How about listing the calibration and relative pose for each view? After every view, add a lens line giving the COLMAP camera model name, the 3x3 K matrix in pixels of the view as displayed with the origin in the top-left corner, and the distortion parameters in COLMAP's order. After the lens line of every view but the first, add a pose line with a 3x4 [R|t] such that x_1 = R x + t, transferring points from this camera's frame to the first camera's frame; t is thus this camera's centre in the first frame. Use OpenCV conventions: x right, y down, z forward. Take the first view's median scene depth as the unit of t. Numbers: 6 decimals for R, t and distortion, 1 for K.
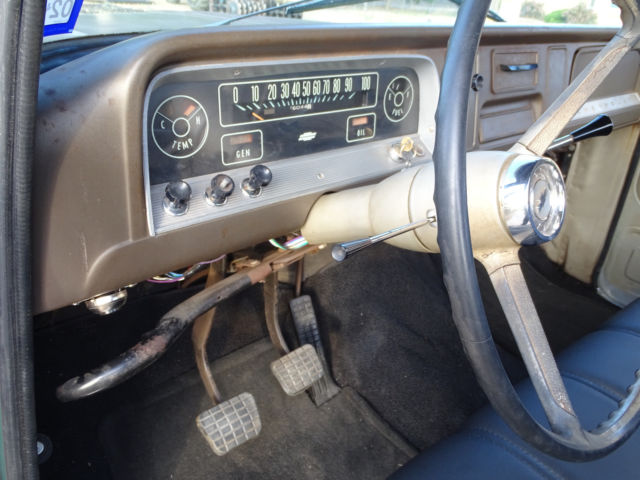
lens RADIAL K [[522.1, 0, 322.4], [0, 522.1, 243.2], [0, 0, 1]] dist [-0.002634, 0.005991]
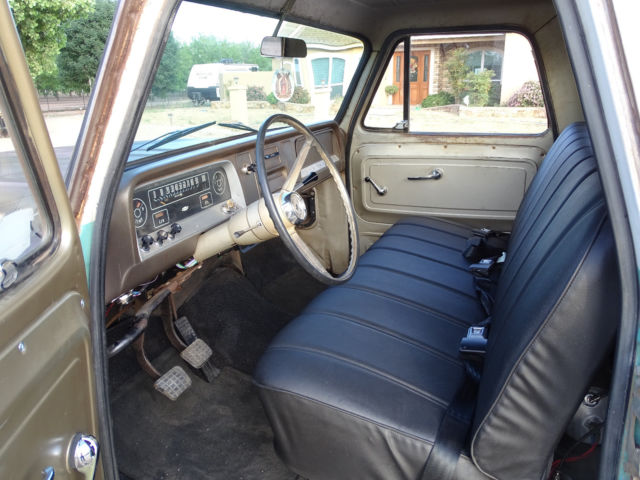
lens RADIAL K [[522.1, 0, 322.4], [0, 522.1, 243.2], [0, 0, 1]] dist [-0.002634, 0.005991]
pose [[0.882529, -0.236717, 0.406335, -0.391301], [0.296047, 0.951022, -0.088959, 0.246023], [-0.365376, 0.198803, 0.909383, -0.950673]]
